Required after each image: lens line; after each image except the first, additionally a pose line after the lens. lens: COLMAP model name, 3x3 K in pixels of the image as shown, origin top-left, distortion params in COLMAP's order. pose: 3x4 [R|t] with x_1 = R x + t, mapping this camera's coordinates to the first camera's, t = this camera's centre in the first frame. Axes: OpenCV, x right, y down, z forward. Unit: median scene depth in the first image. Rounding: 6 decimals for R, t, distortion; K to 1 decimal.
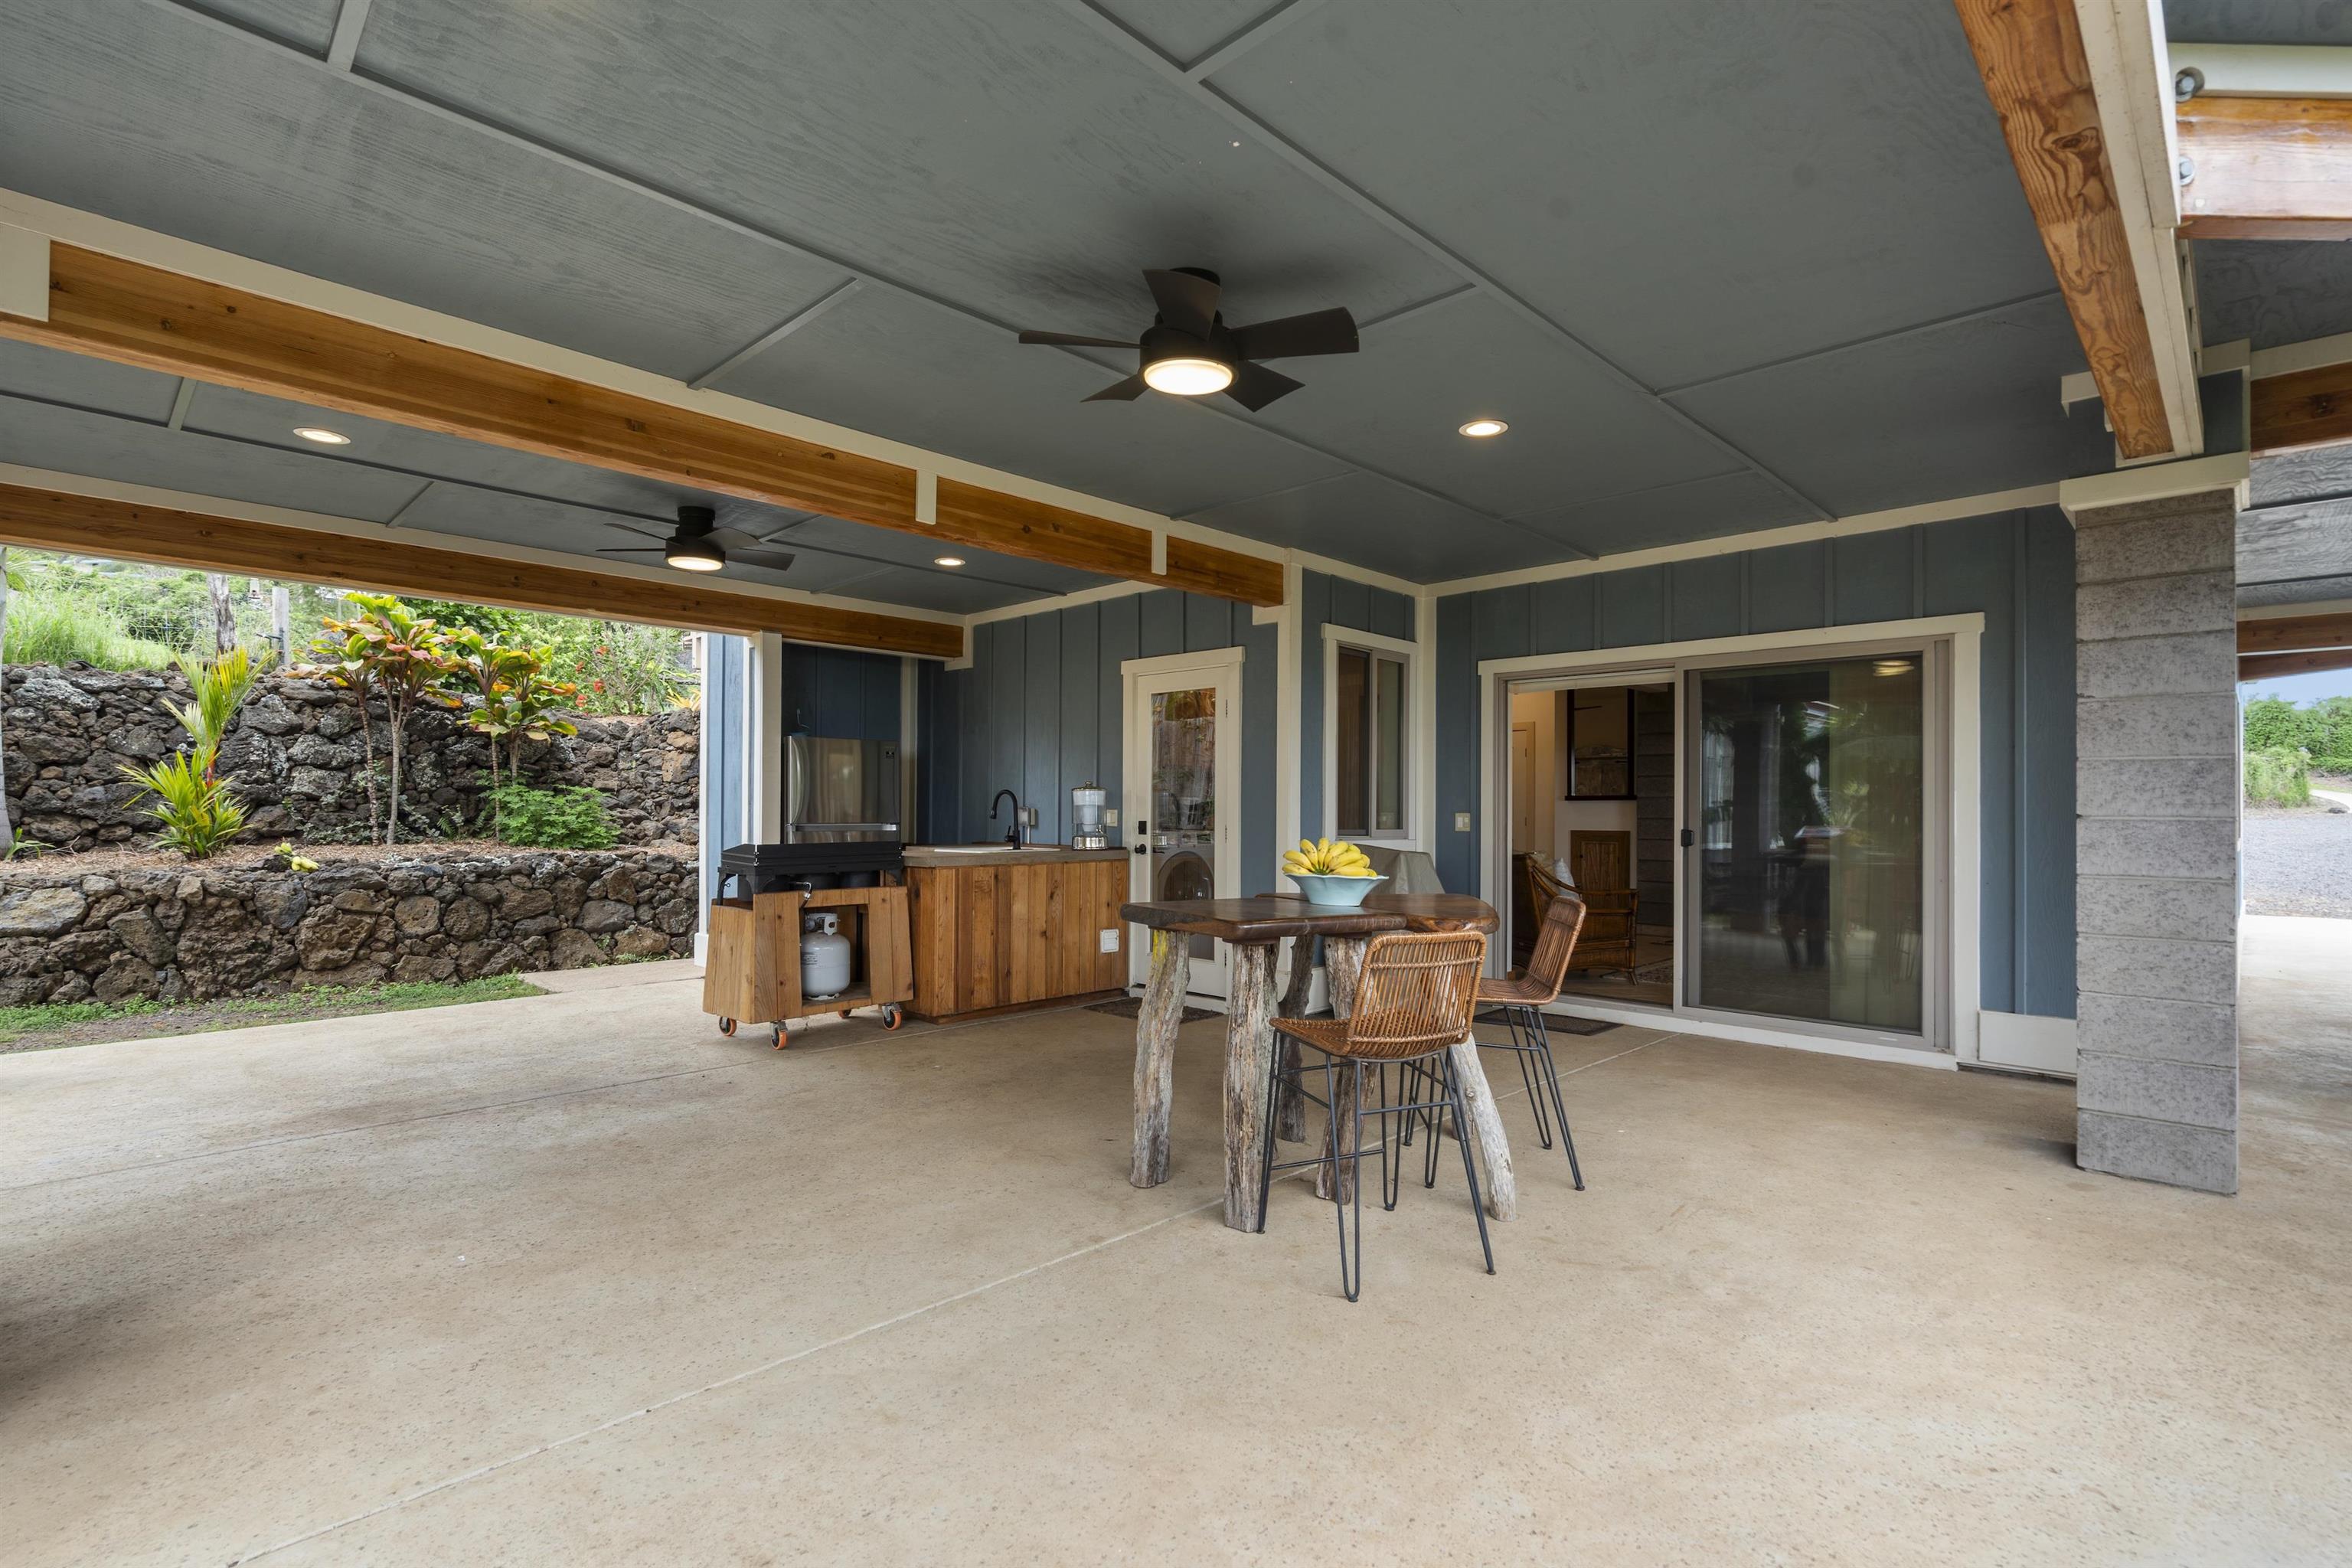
lens RADIAL K [[1116.8, 0, 1190.7], [0, 1116.8, 822.5], [0, 0, 1]] dist [0.006370, 0.000319]
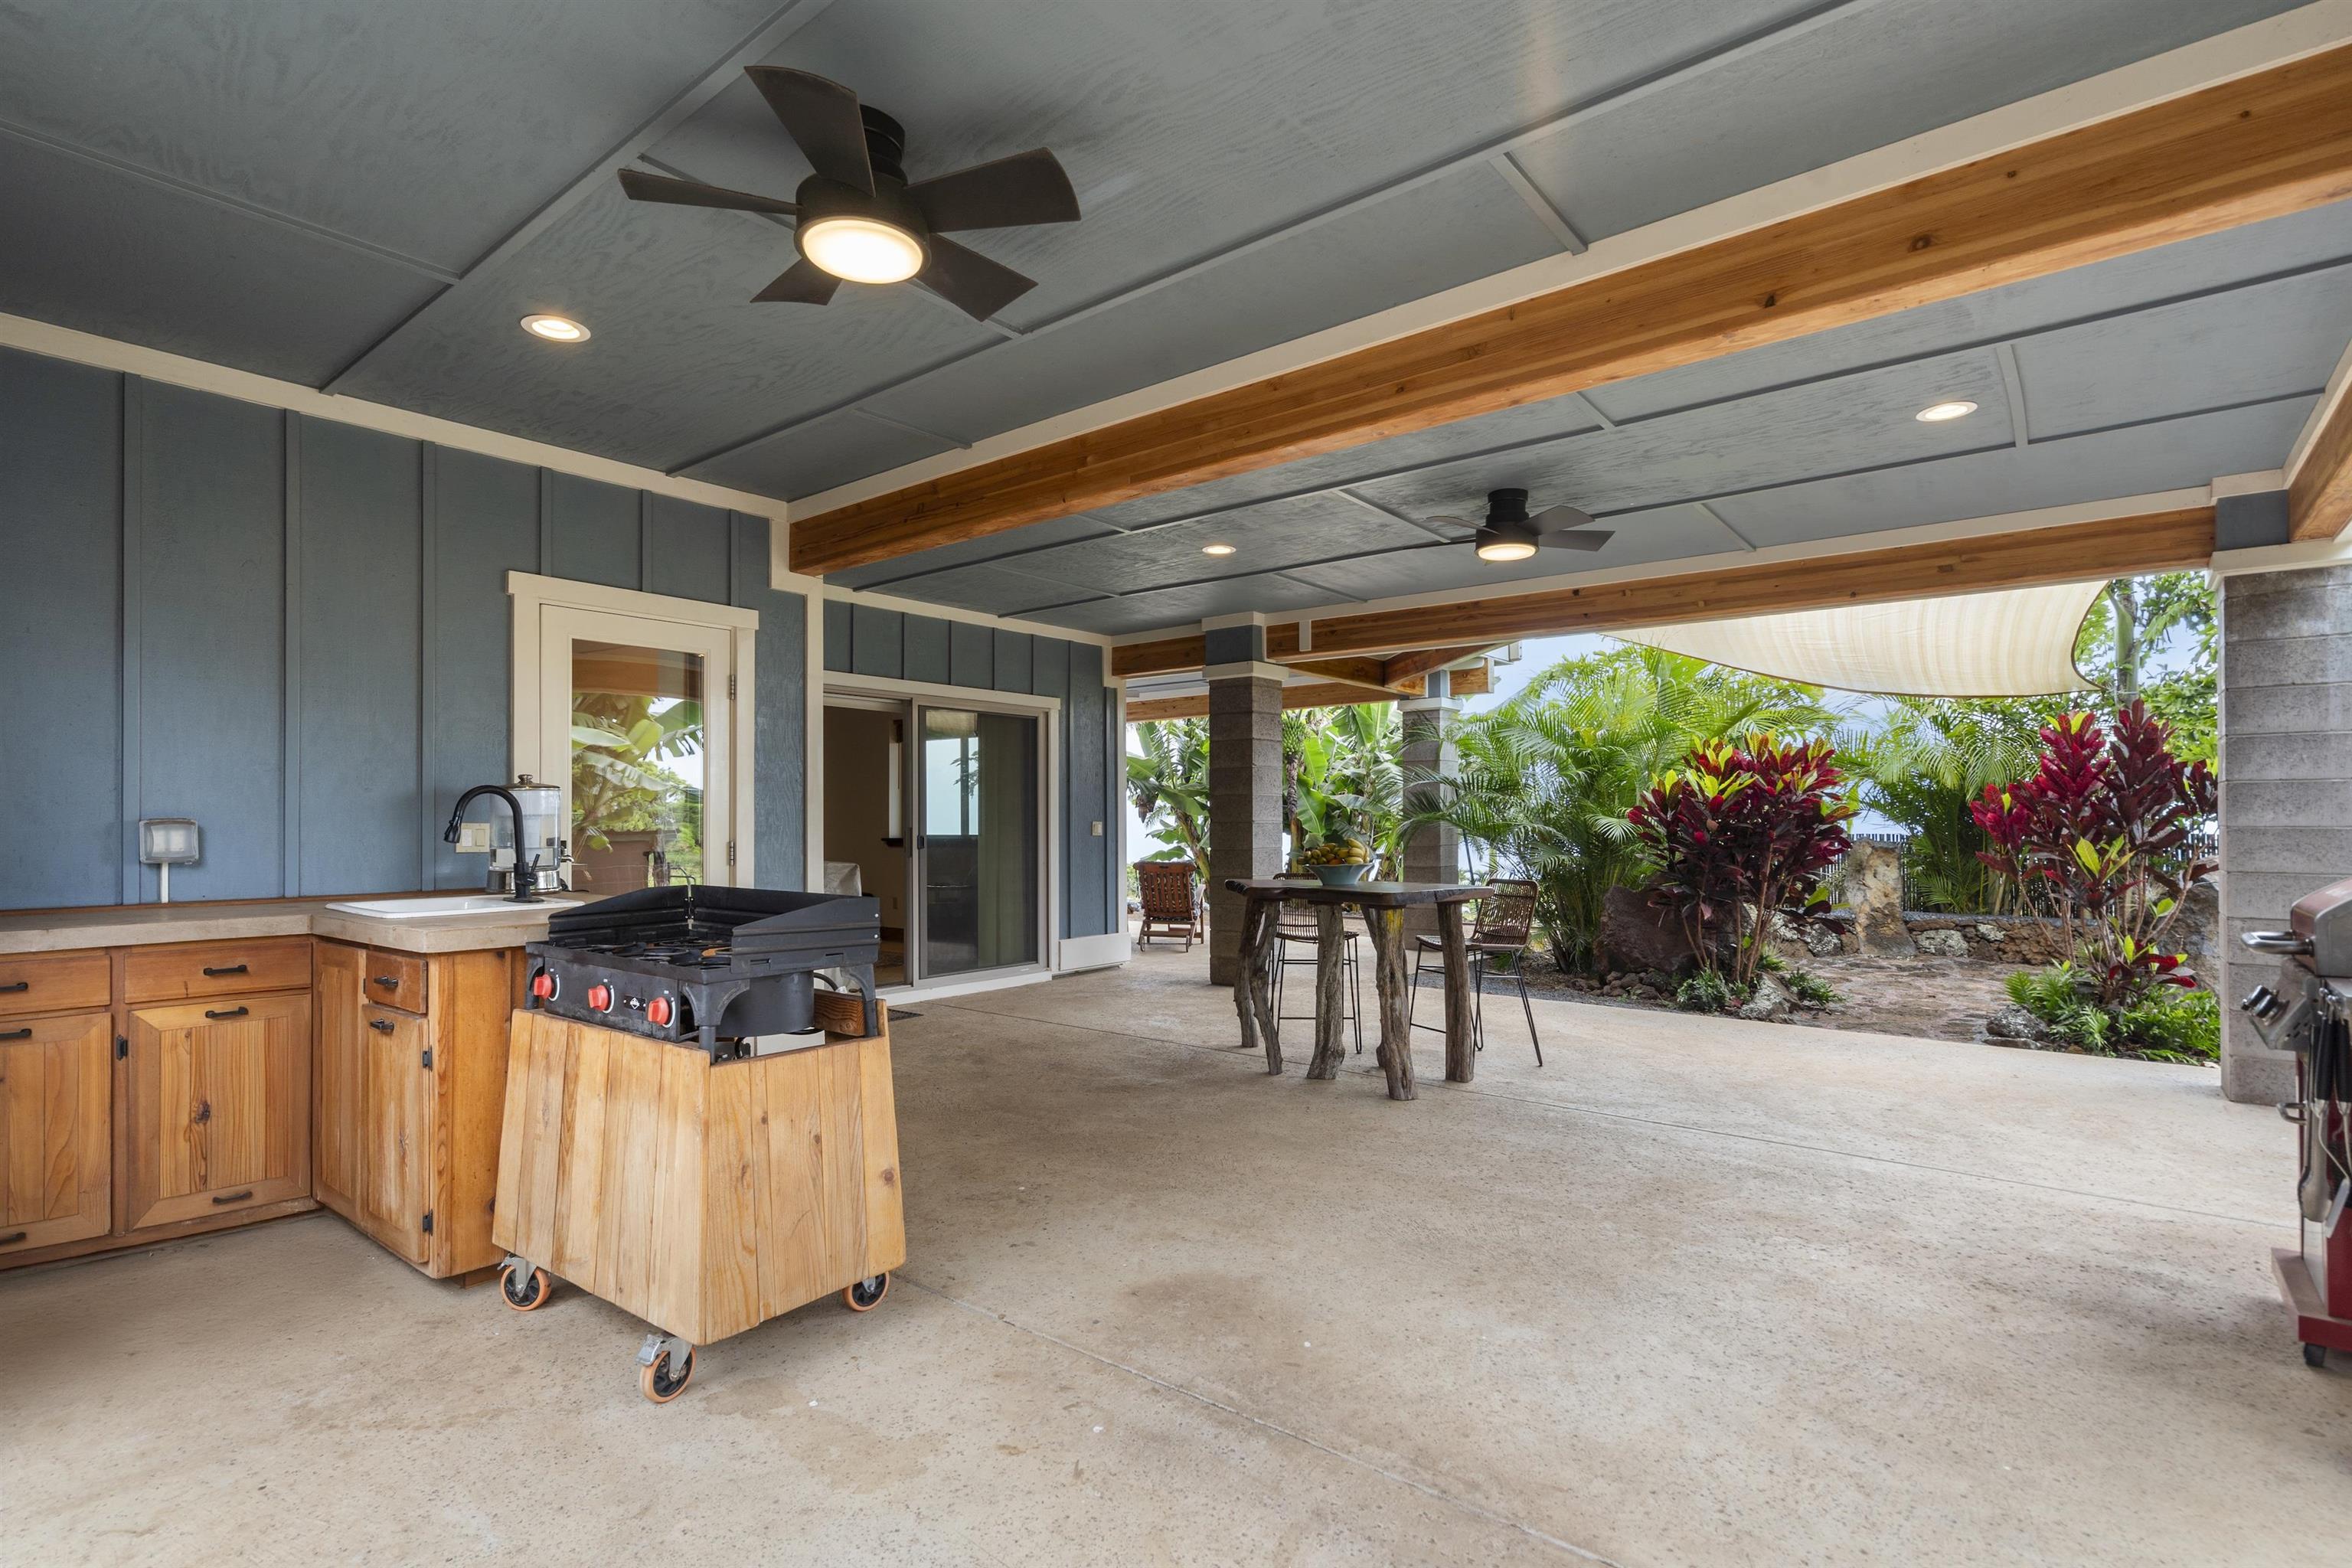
lens RADIAL K [[1116.8, 0, 1174.4], [0, 1116.8, 799.3], [0, 0, 1]] dist [0.006370, 0.000319]
pose [[-0.103054, 0.016313, 0.994542, -1.022964], [0.014446, 0.999785, -0.014902, -0.014589], [-0.994571, 0.012831, -0.103267, 1.065347]]
